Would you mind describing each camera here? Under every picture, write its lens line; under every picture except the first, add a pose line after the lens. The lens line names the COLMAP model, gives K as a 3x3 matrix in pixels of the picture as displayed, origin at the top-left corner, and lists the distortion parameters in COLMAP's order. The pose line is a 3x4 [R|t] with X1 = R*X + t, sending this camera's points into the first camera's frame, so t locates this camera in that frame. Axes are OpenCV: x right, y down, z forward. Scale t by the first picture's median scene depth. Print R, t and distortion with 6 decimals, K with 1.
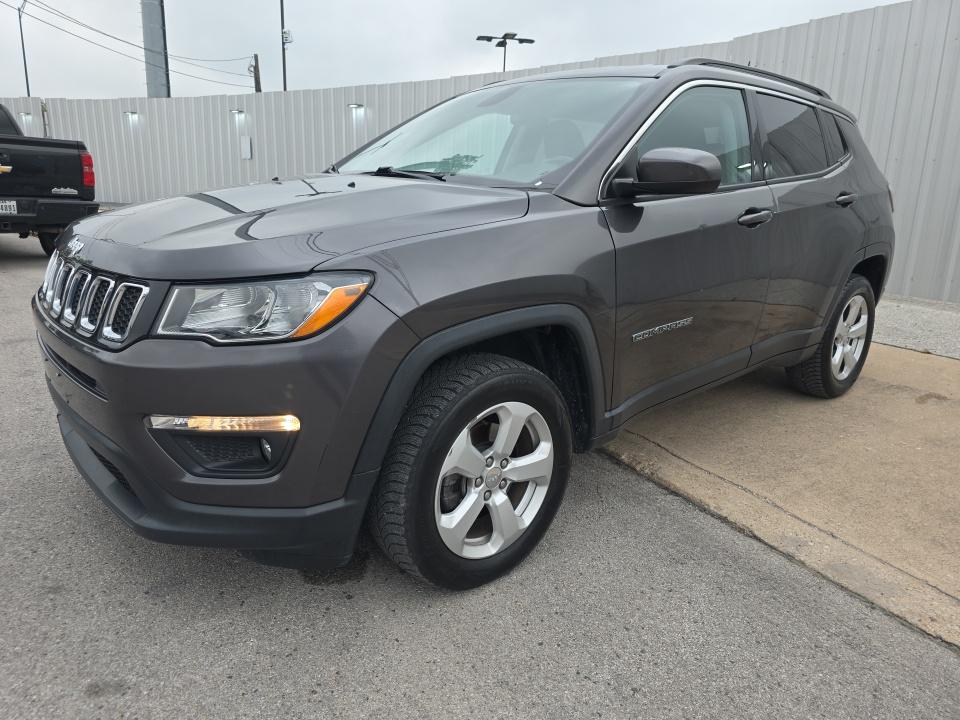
lens RADIAL K [[650.7, 0, 491.0], [0, 650.7, 361.7], [0, 0, 1]] dist [0.017937, -0.004978]
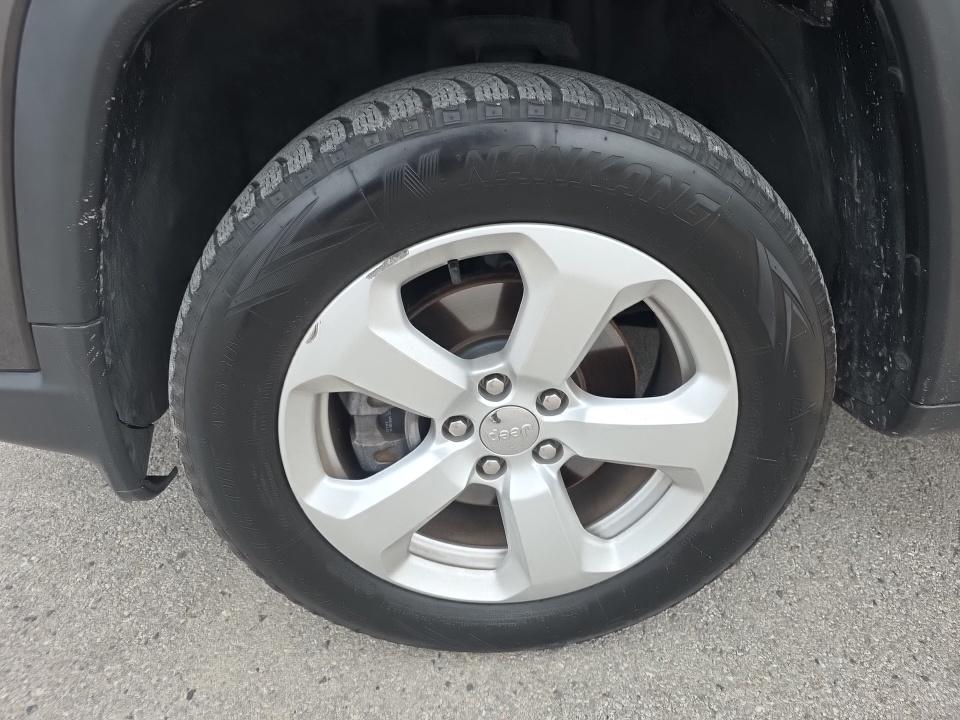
lens RADIAL K [[650.7, 0, 491.0], [0, 650.7, 361.7], [0, 0, 1]] dist [0.017937, -0.004978]
pose [[0.767106, 0.275798, -0.579210, 0.197130], [-0.128517, 0.950635, 0.282448, 0.037840], [0.628516, -0.142229, 0.764682, 0.708708]]
